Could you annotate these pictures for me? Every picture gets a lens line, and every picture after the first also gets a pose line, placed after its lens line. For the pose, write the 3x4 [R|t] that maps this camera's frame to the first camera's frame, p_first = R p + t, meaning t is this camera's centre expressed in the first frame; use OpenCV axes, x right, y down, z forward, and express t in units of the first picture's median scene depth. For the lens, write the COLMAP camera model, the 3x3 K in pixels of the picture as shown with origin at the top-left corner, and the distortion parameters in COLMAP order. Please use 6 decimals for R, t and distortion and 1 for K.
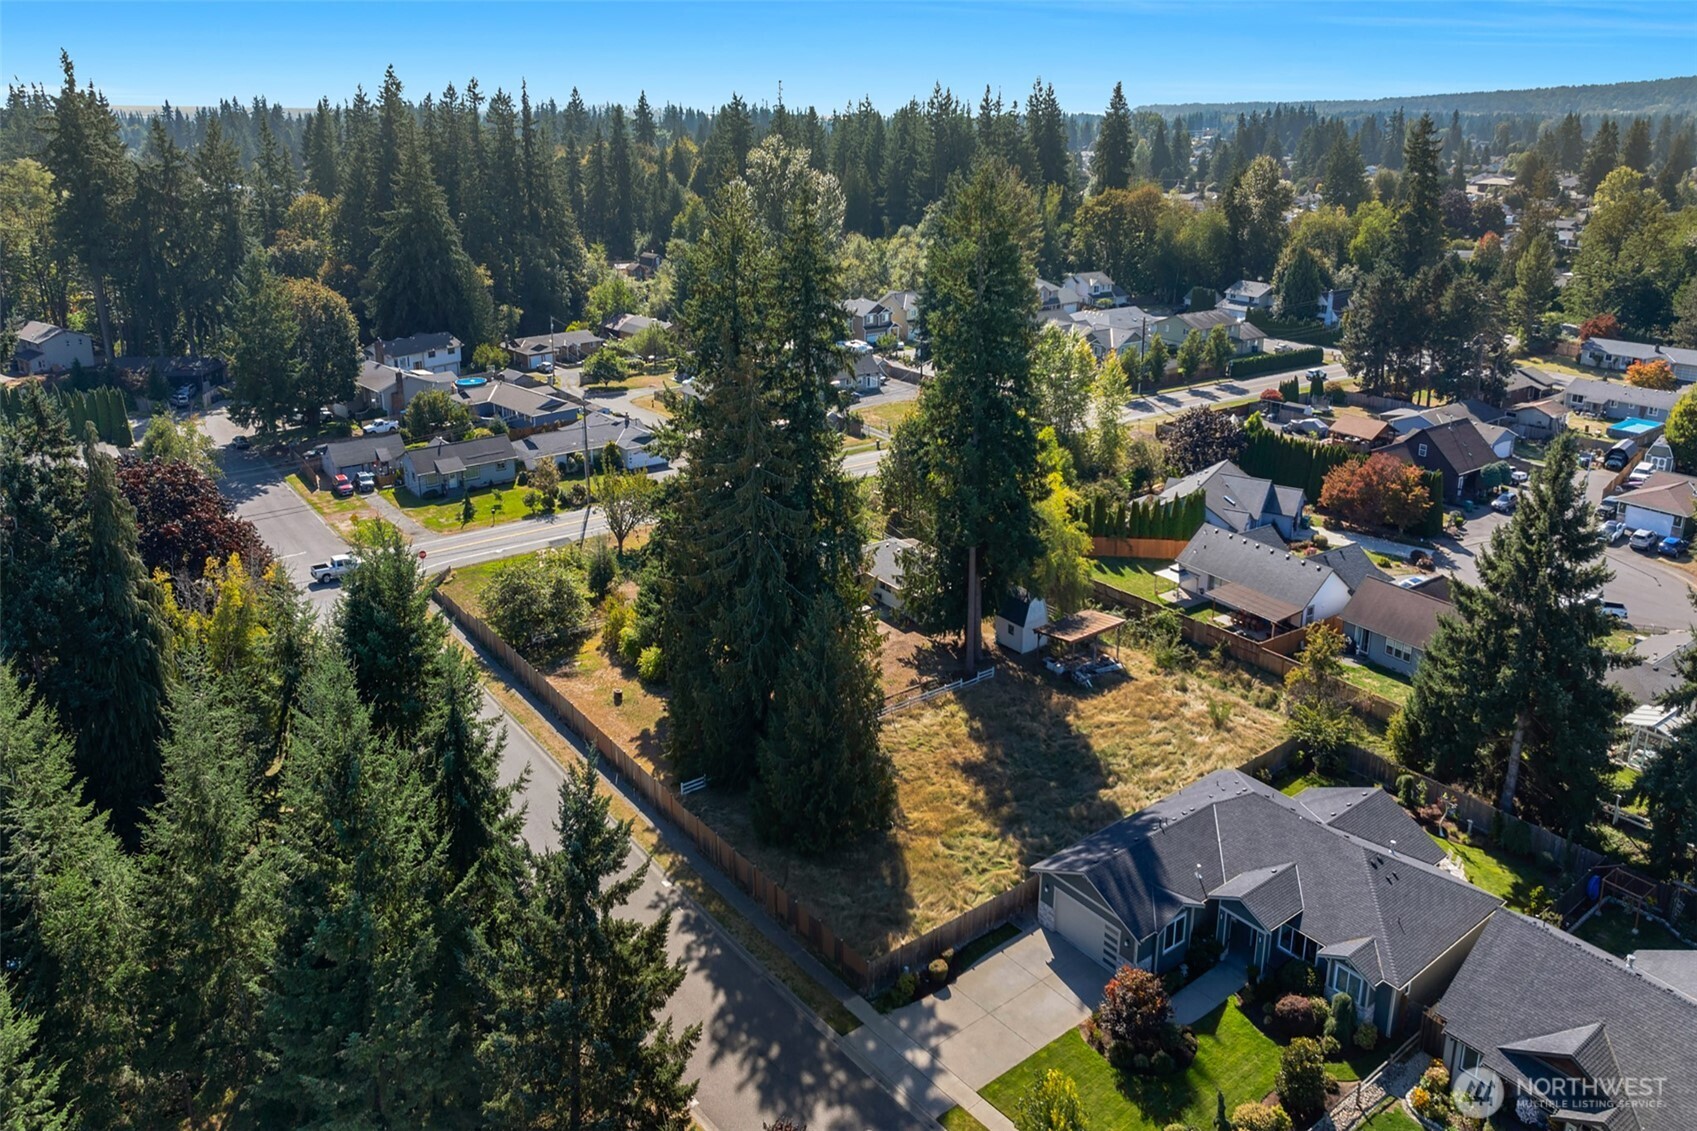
lens RADIAL K [[1170.7, 0, 858.3], [0, 1170.7, 398.9], [0, 0, 1]] dist [-0.008986, -0.002548]
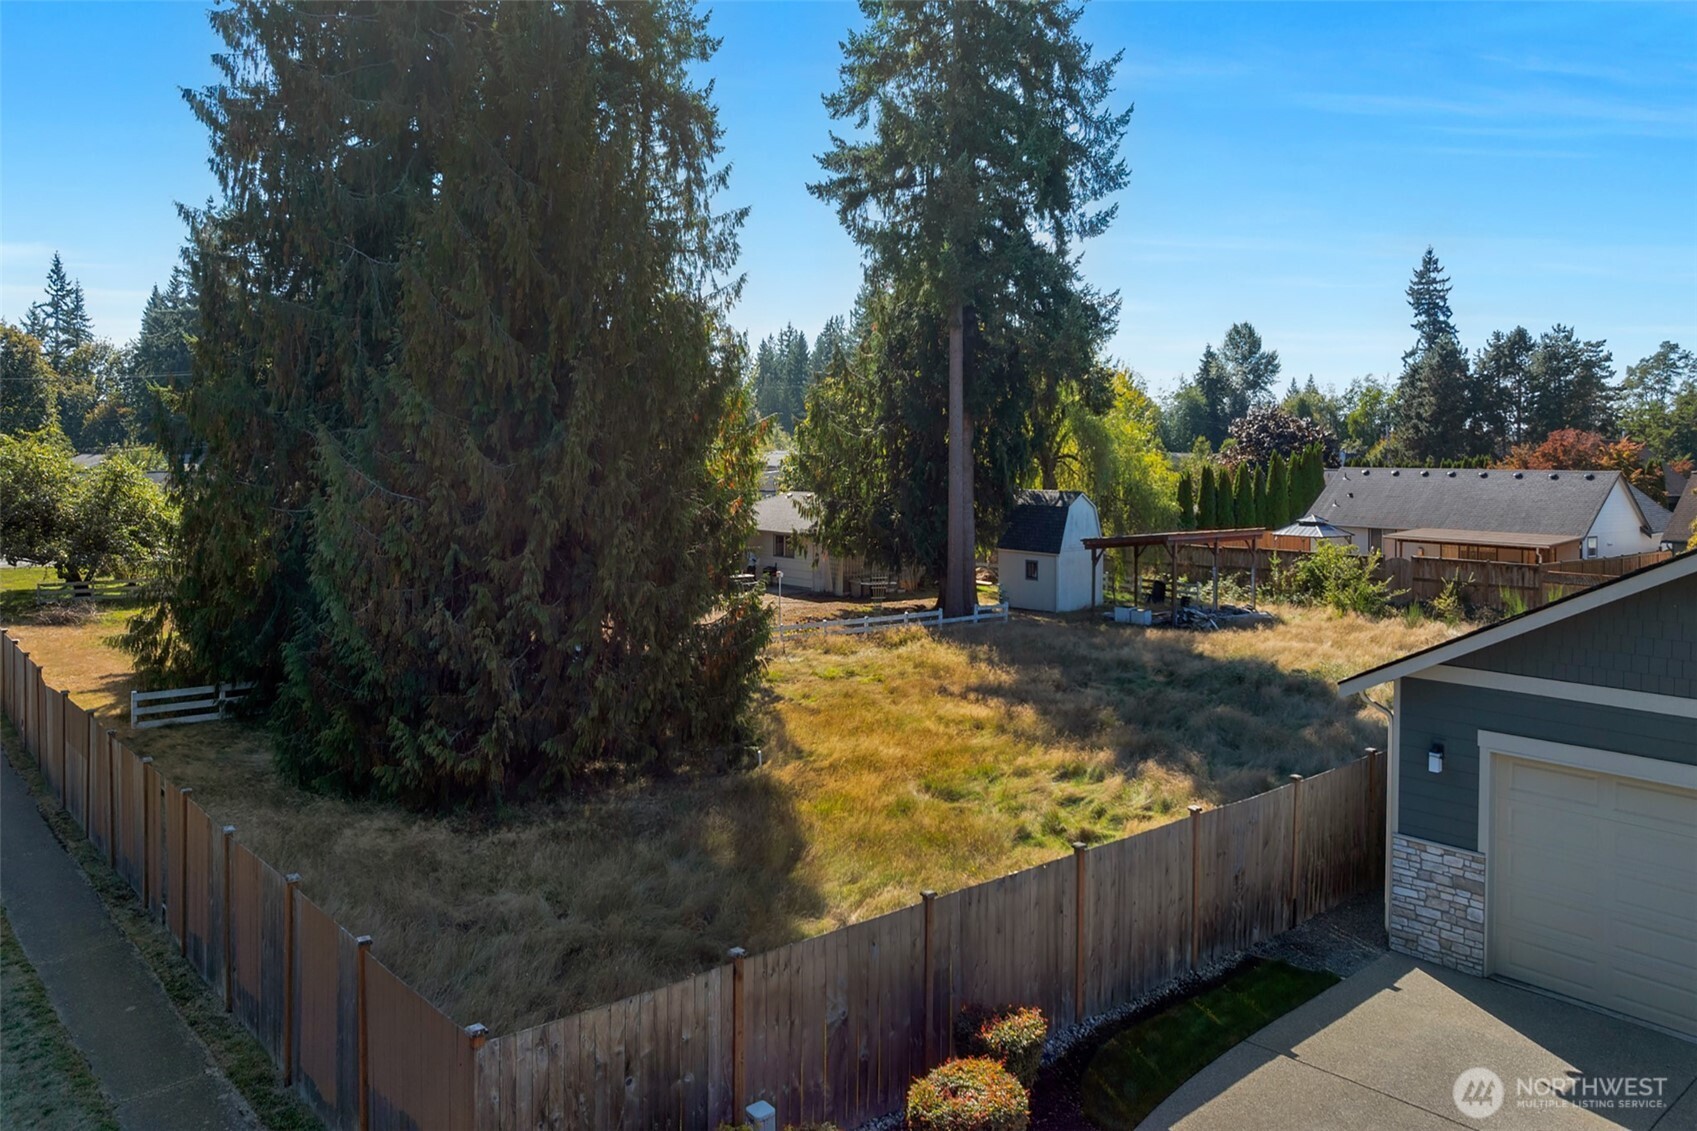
lens RADIAL K [[1183.6, 0, 846.7], [0, 1183.6, 473.5], [0, 0, 1]] dist [-0.011281, -0.003547]
pose [[0.998703, 0.003301, 0.050808, 0.028376], [0.008139, 0.974713, -0.223314, 0.283832], [-0.050260, 0.223438, 0.973421, 0.534653]]
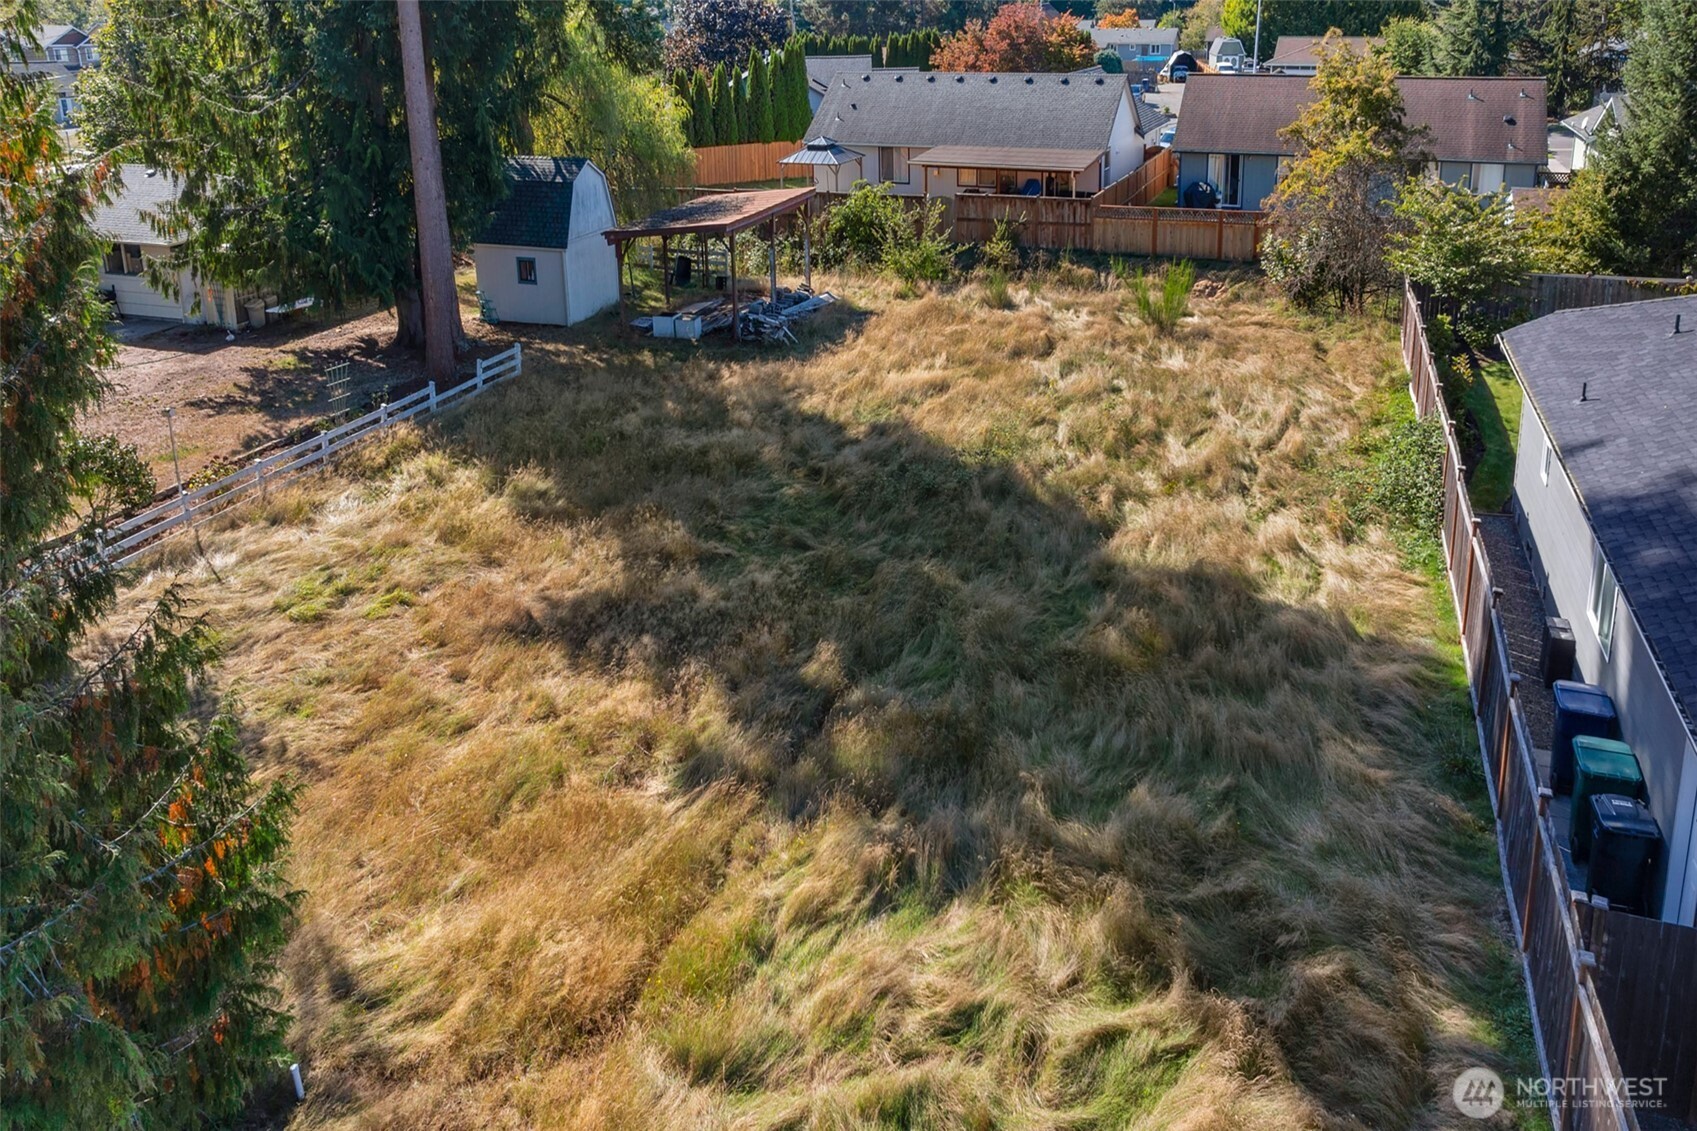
lens RADIAL K [[1254.8, 0, 855.1], [0, 1254.8, 237.2], [0, 0, 1]] dist [-0.005361, -0.005871]
pose [[0.844100, -0.129325, 0.520355, 0.016469], [0.153736, 0.988105, -0.003808, 0.215378], [-0.513673, 0.083212, 0.853941, 0.648684]]
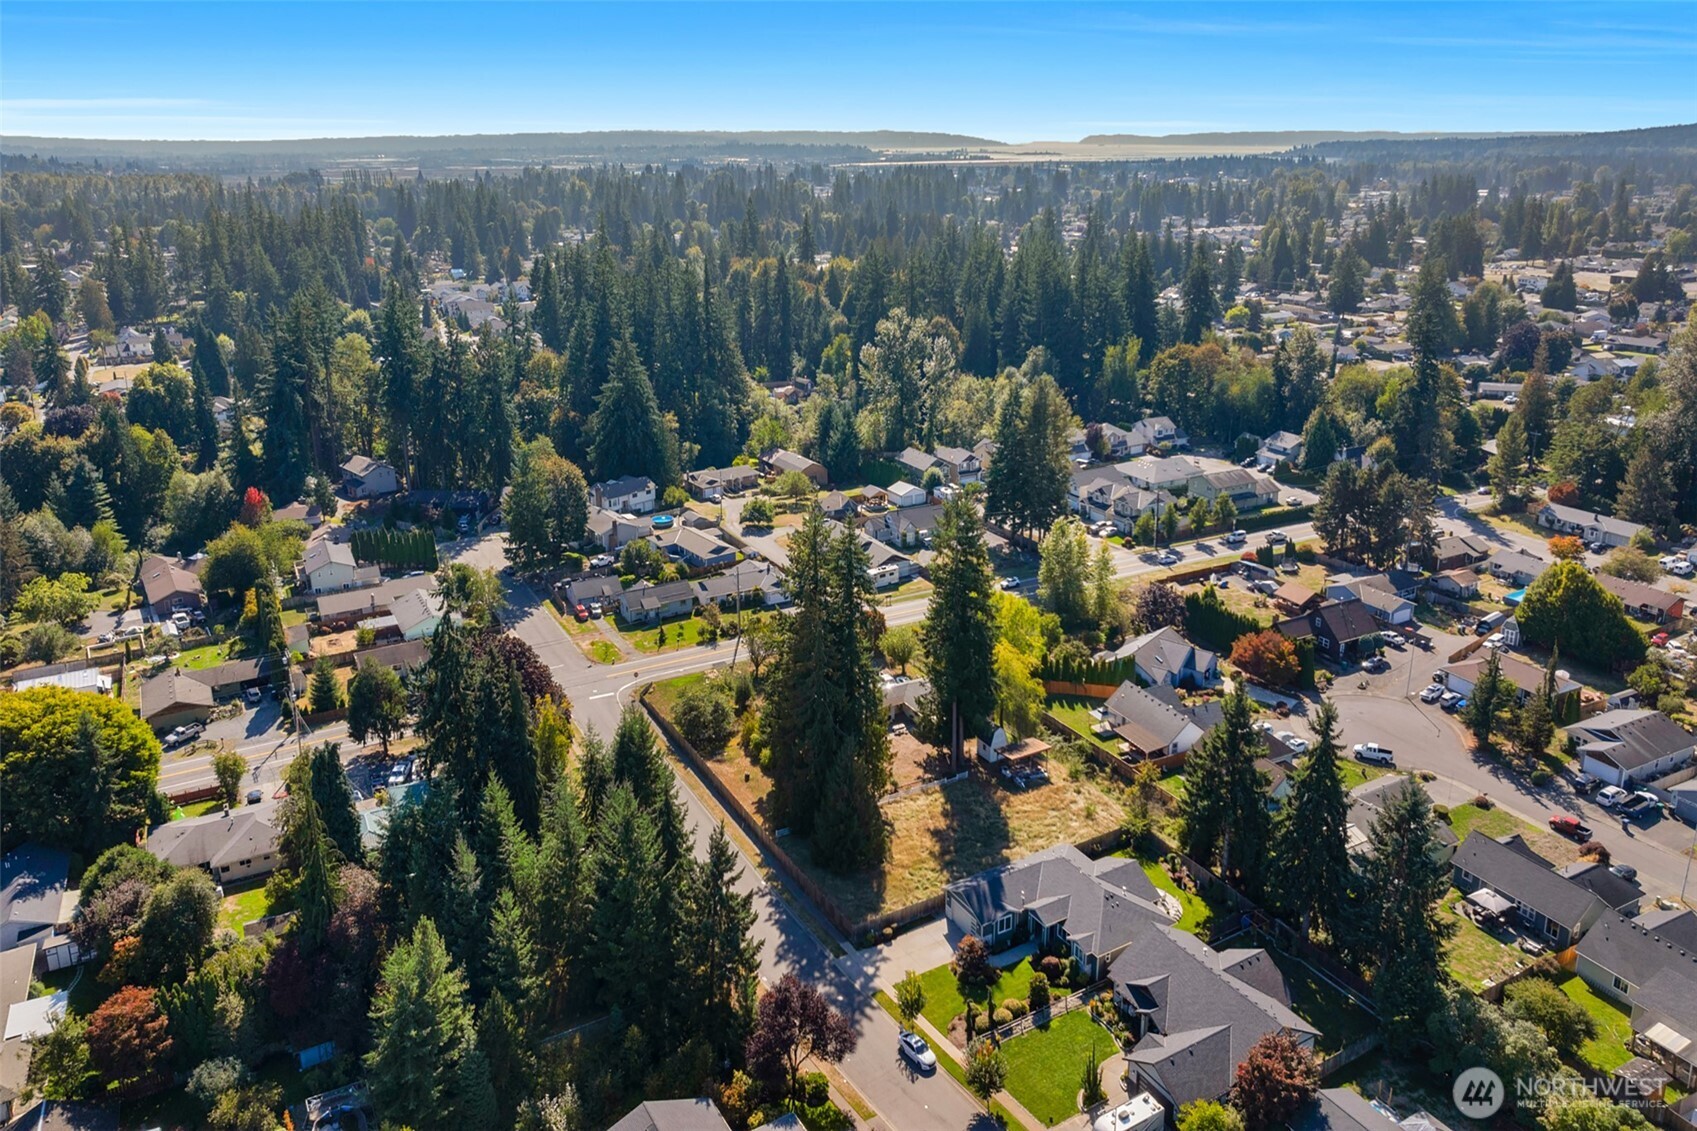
lens RADIAL K [[1157.2, 0, 890.4], [0, 1157.2, 424.9], [0, 0, 1]] dist [-0.006076, -0.001261]
pose [[0.993080, 0.026809, -0.114337, 0.182092], [-0.027671, 0.999599, -0.005962, -0.254663], [0.114131, 0.009084, 0.993424, -0.666406]]
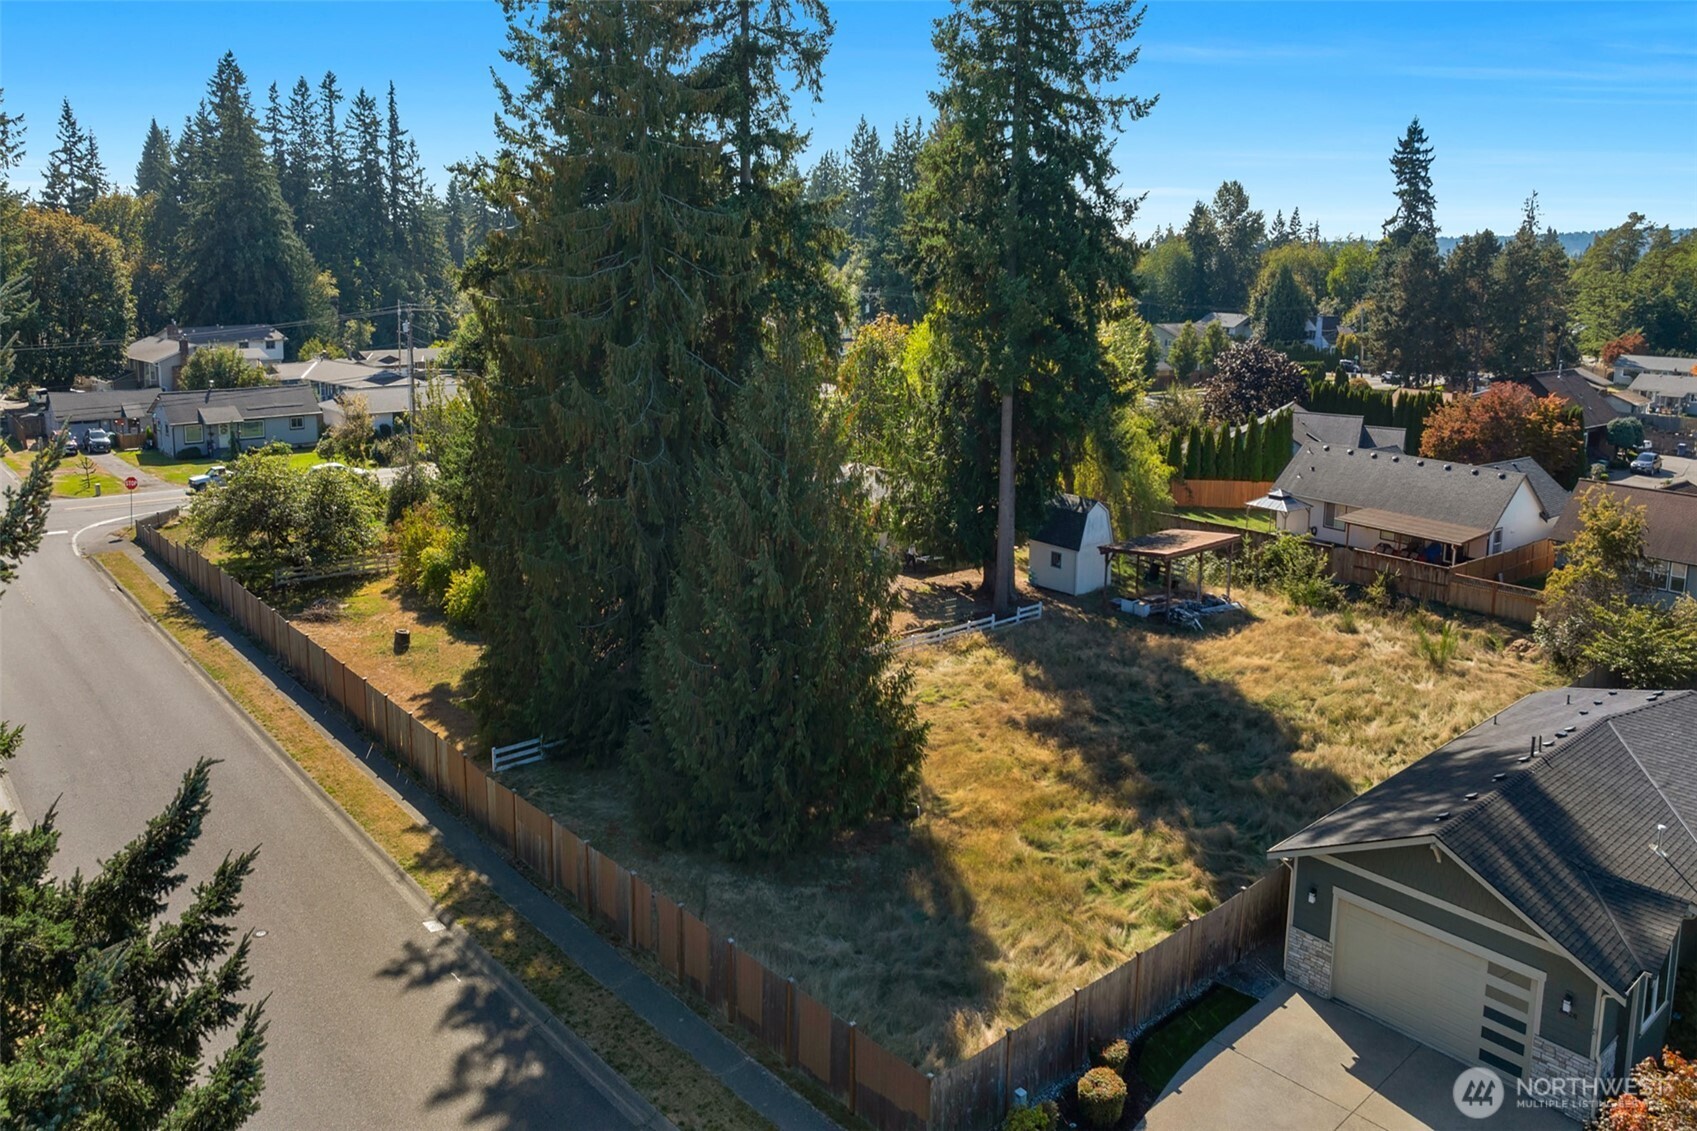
lens RADIAL K [[1191.4, 0, 841.0], [0, 1191.4, 422.3], [0, 0, 1]] dist [-0.010927, -0.006863]
pose [[0.997881, 0.003827, 0.064958, -0.028737], [0.002607, 0.995117, -0.098670, 0.196746], [-0.065018, 0.098630, 0.992998, 0.381708]]
